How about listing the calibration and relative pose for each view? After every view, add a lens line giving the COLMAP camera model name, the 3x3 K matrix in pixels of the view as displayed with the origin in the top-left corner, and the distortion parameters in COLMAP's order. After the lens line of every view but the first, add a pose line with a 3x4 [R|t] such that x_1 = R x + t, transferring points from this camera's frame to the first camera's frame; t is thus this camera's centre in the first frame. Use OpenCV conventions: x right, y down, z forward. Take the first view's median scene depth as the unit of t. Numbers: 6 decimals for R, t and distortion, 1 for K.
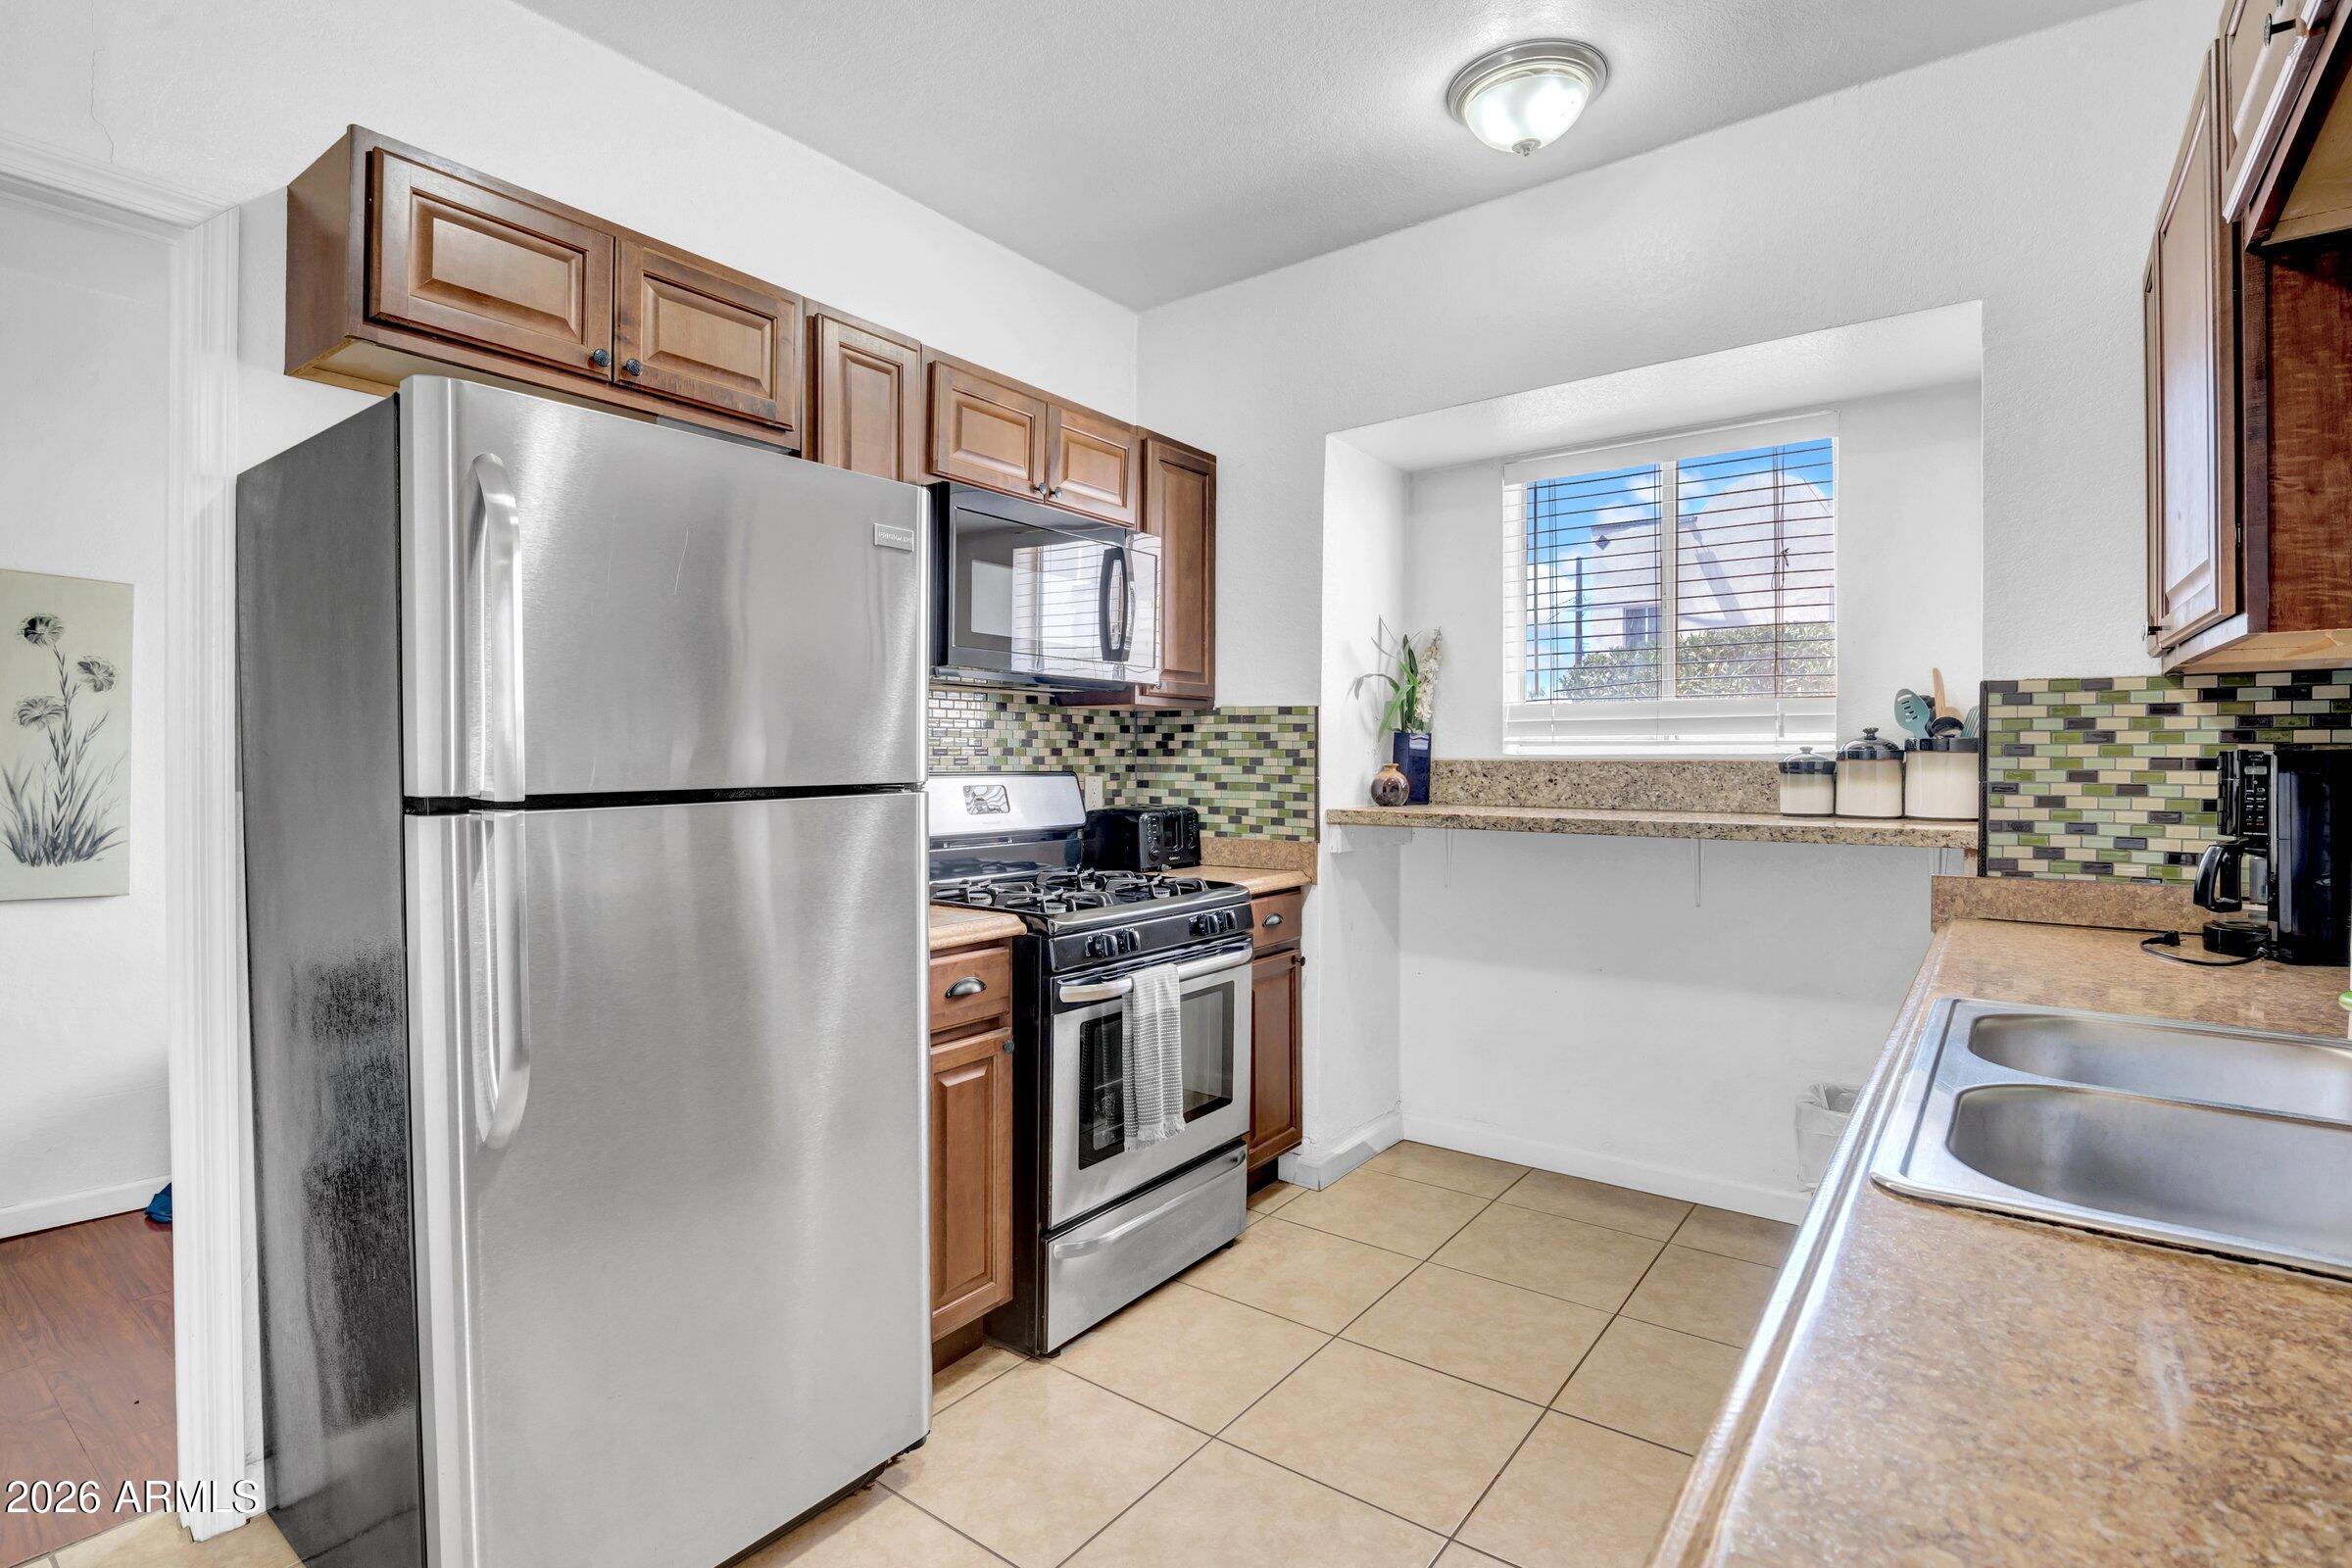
lens RADIAL K [[1131.4, 0, 1176.0], [0, 1131.4, 784.0], [0, 0, 1]] dist [0.001031, -0.008338]
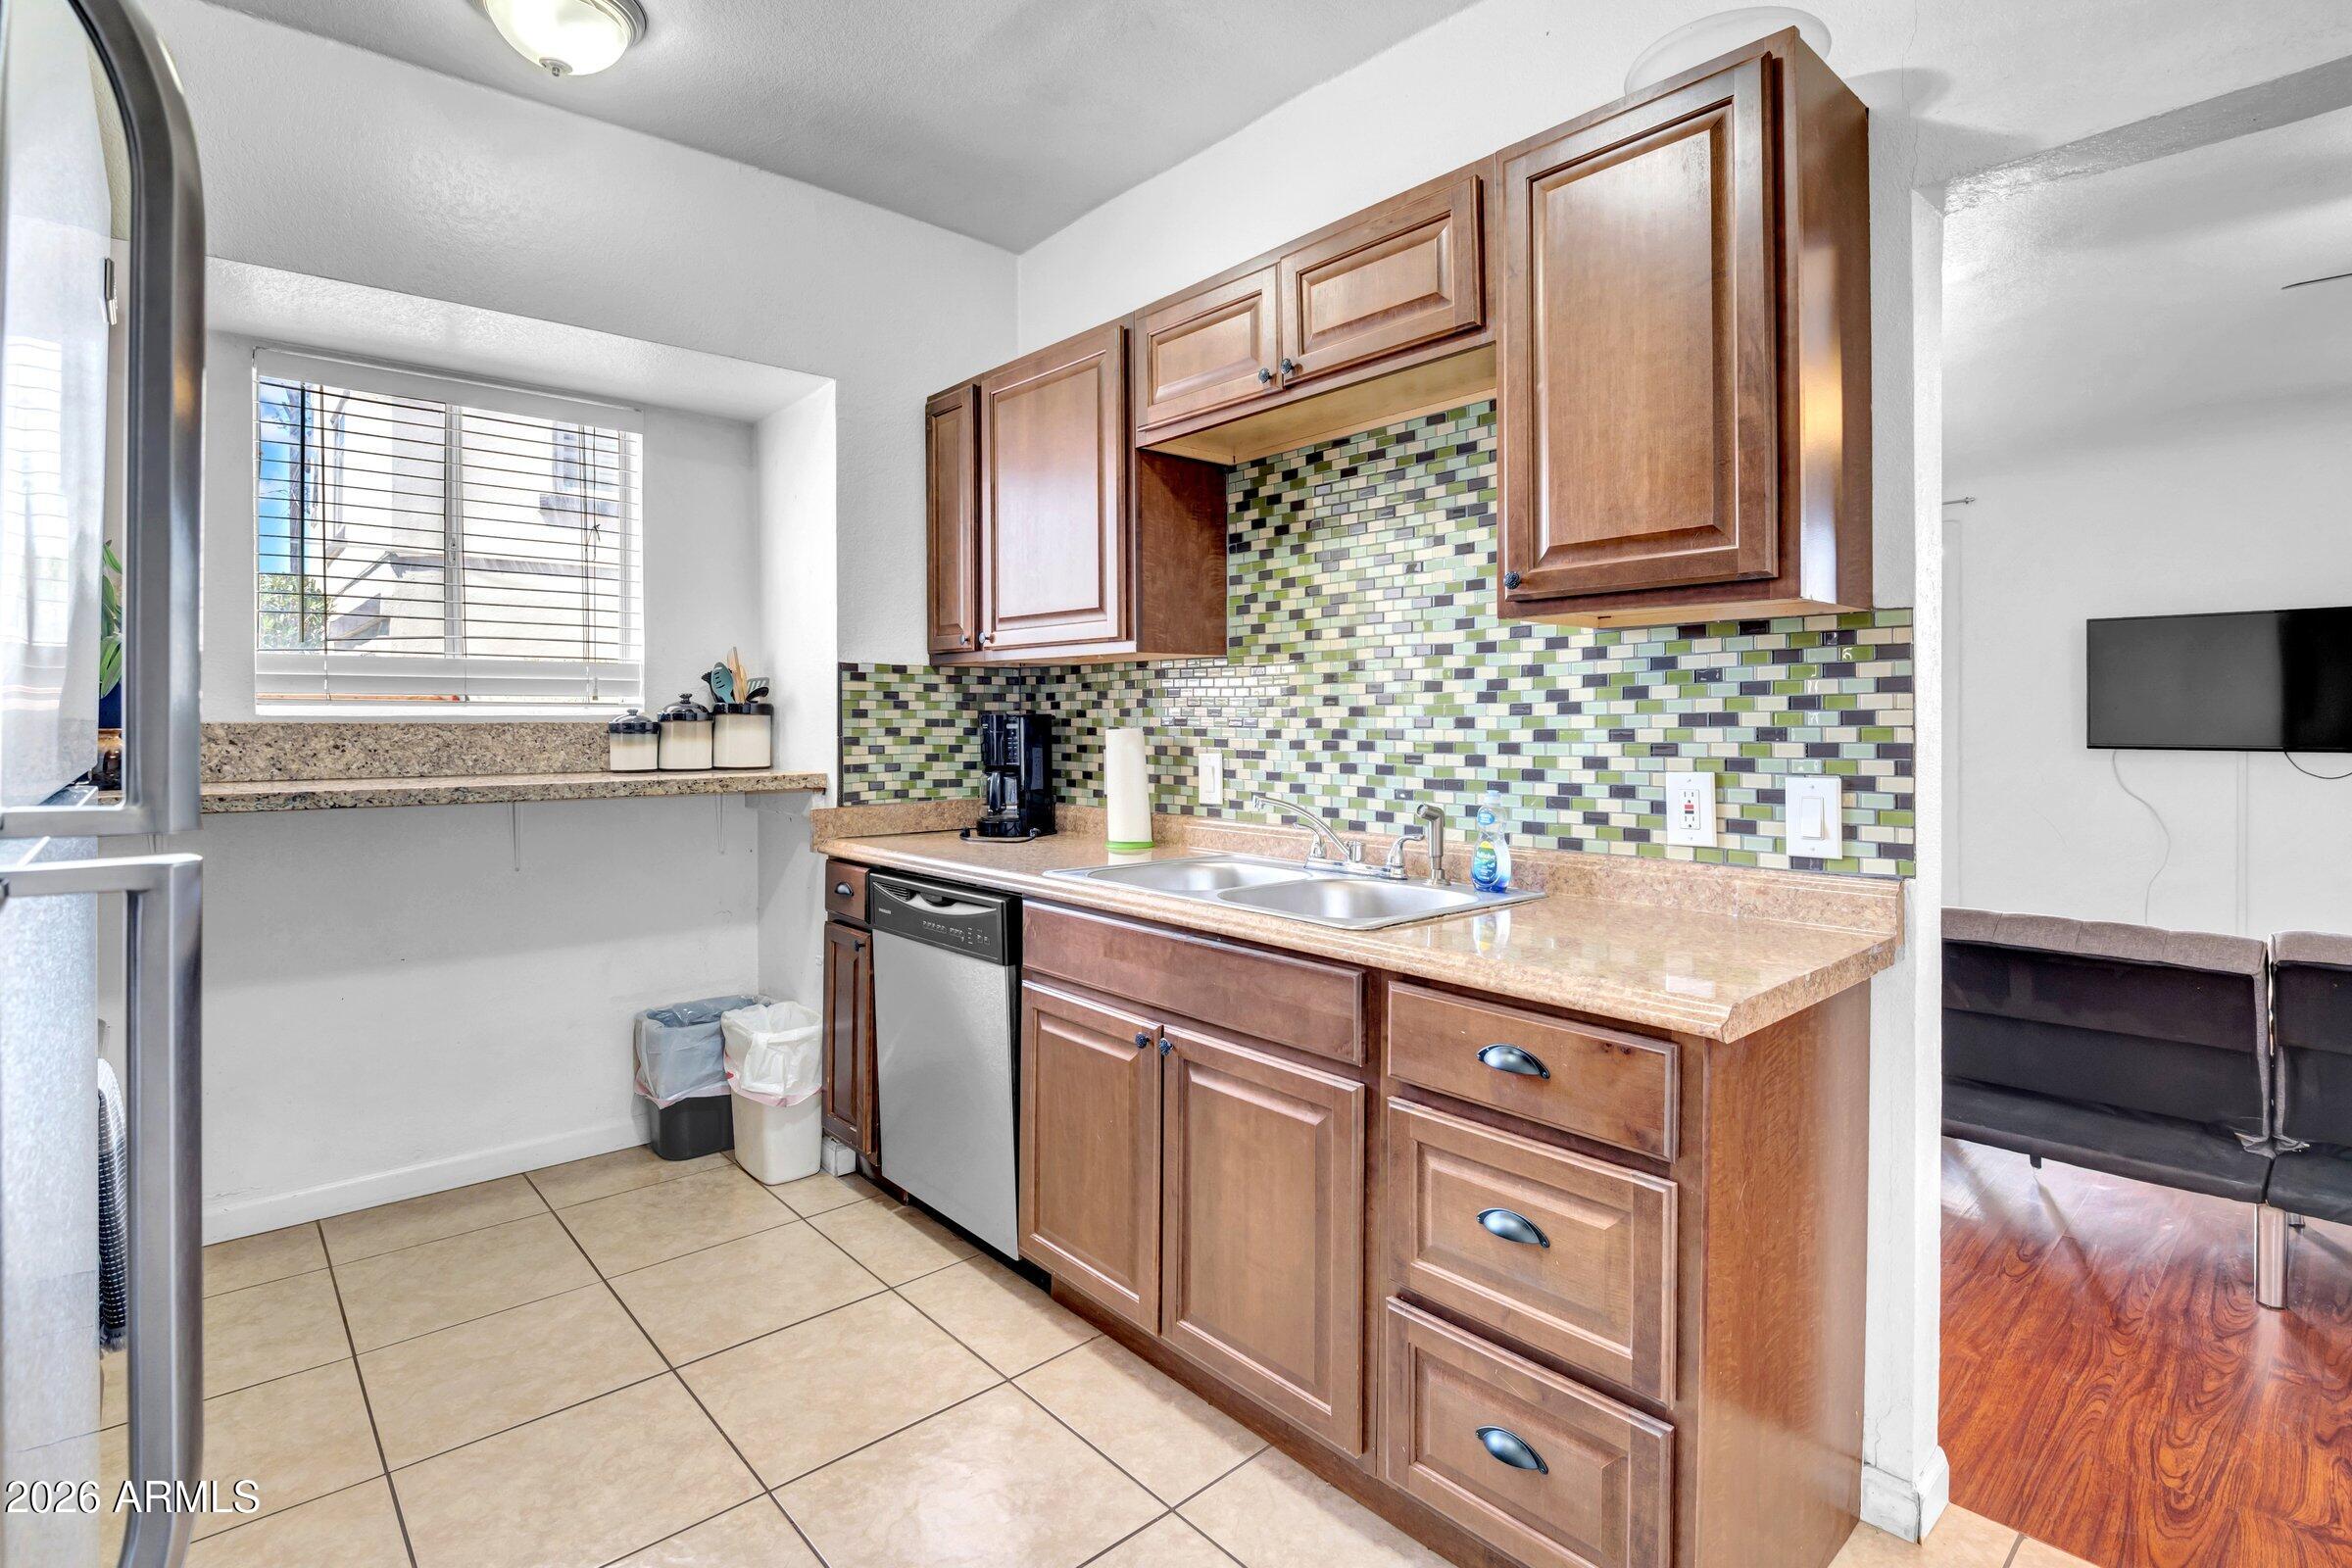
lens RADIAL K [[1119.0, 0, 1171.5], [0, 1119.0, 731.2], [0, 0, 1]] dist [-0.000382, -0.011035]
pose [[0.204898, -0.011878, 0.978711, -0.419117], [0.023251, 0.999703, 0.007265, -0.007454], [-0.978507, 0.021268, 0.205113, 0.273978]]
